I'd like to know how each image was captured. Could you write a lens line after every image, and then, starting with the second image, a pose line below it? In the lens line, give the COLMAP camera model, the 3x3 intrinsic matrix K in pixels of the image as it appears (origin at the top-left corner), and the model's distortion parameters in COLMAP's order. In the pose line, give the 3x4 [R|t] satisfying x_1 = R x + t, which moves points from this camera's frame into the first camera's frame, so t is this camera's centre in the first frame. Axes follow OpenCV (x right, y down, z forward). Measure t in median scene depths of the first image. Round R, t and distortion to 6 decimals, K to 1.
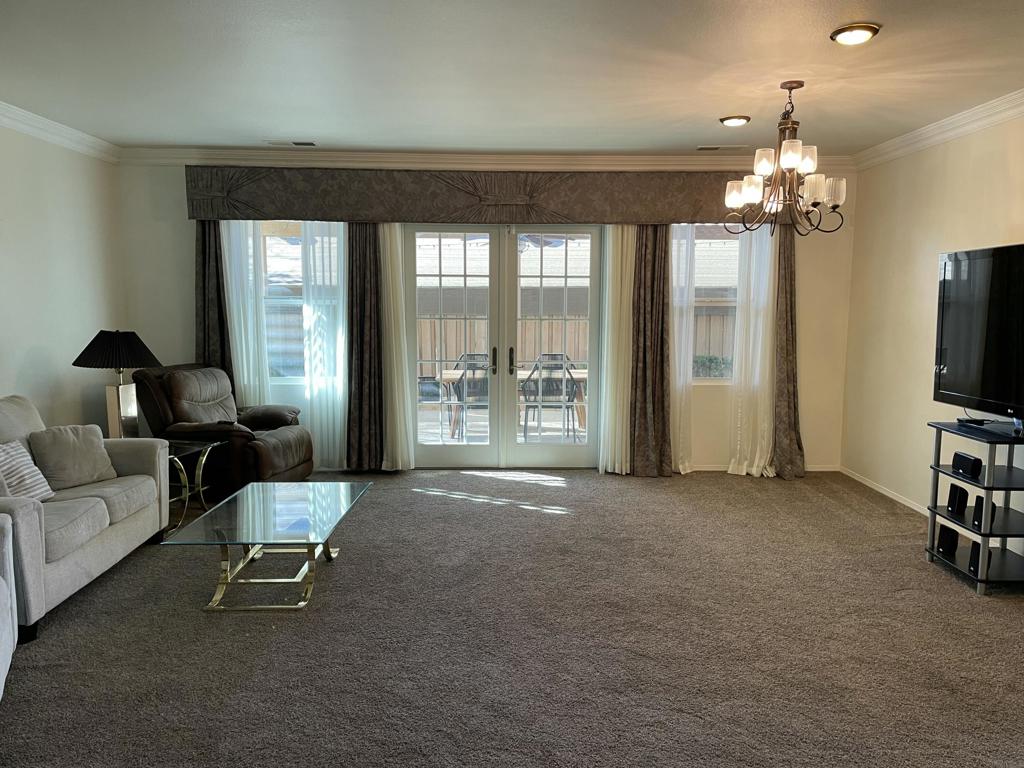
lens RADIAL K [[768.9, 0, 514.4], [0, 768.9, 390.7], [0, 0, 1]] dist [0.082827, -0.102204]
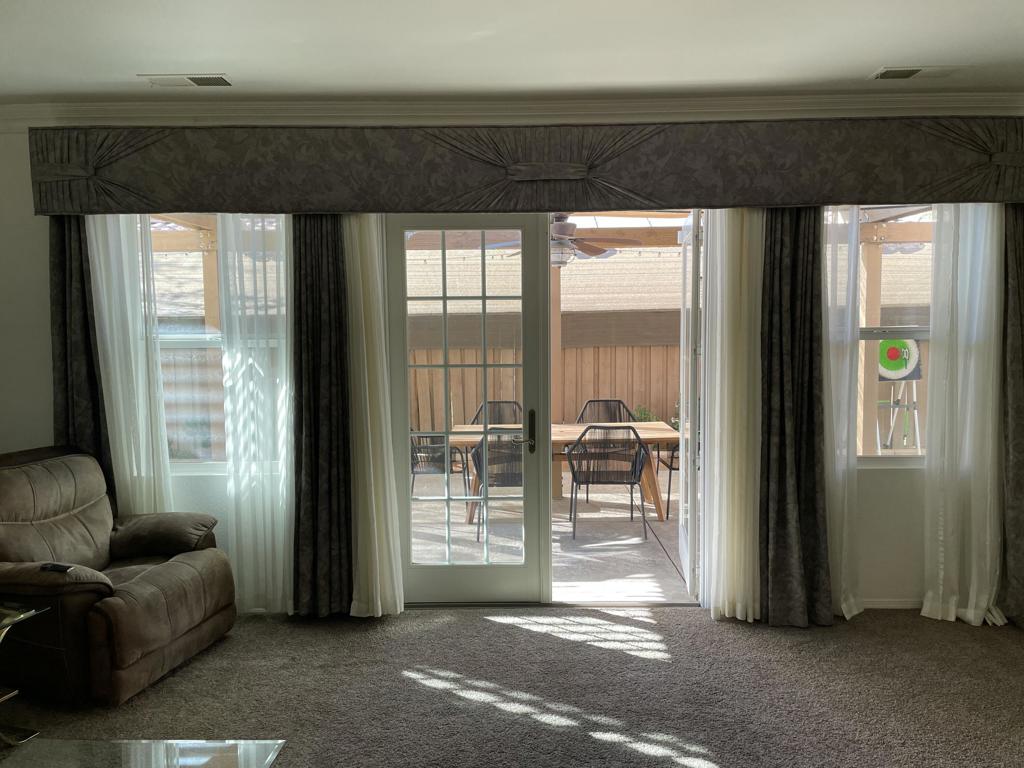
lens RADIAL K [[768.9, 0, 509.9], [0, 768.9, 377.1], [0, 0, 1]] dist [0.082827, -0.102204]
pose [[0.999192, -0.012467, -0.038202, -0.020098], [0.010802, 0.998996, -0.043475, -0.058678], [0.038705, 0.043027, 0.998324, 0.389636]]
